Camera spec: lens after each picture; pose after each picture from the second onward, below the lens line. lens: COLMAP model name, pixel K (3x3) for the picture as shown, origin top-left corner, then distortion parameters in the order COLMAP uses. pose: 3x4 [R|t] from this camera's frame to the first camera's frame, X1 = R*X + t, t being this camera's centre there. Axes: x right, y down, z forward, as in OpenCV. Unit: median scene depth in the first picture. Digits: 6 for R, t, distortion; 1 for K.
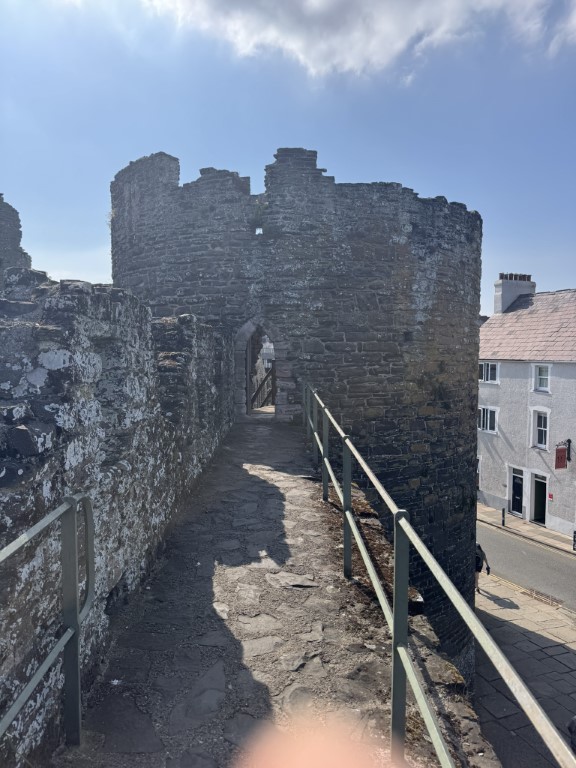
lens RADIAL K [[530.0, 0, 288.1], [0, 530.0, 385.6], [0, 0, 1]] dist [0.057131, -0.070560]
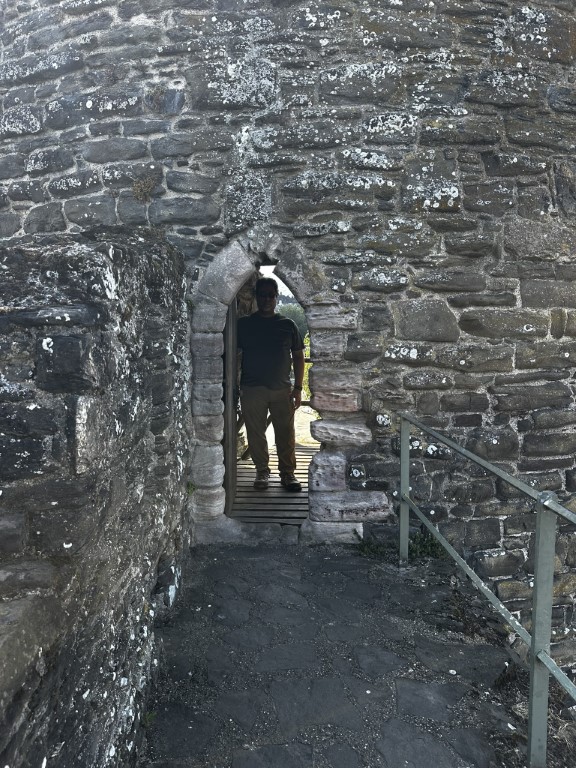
lens RADIAL K [[529.5, 0, 288.2], [0, 529.5, 381.7], [0, 0, 1]] dist [0.019486, -0.023887]
pose [[0.999189, 0.002388, 0.040196, -0.053137], [-0.002976, 0.999889, 0.014584, -0.039855], [-0.040156, -0.014691, 0.999085, 0.668644]]
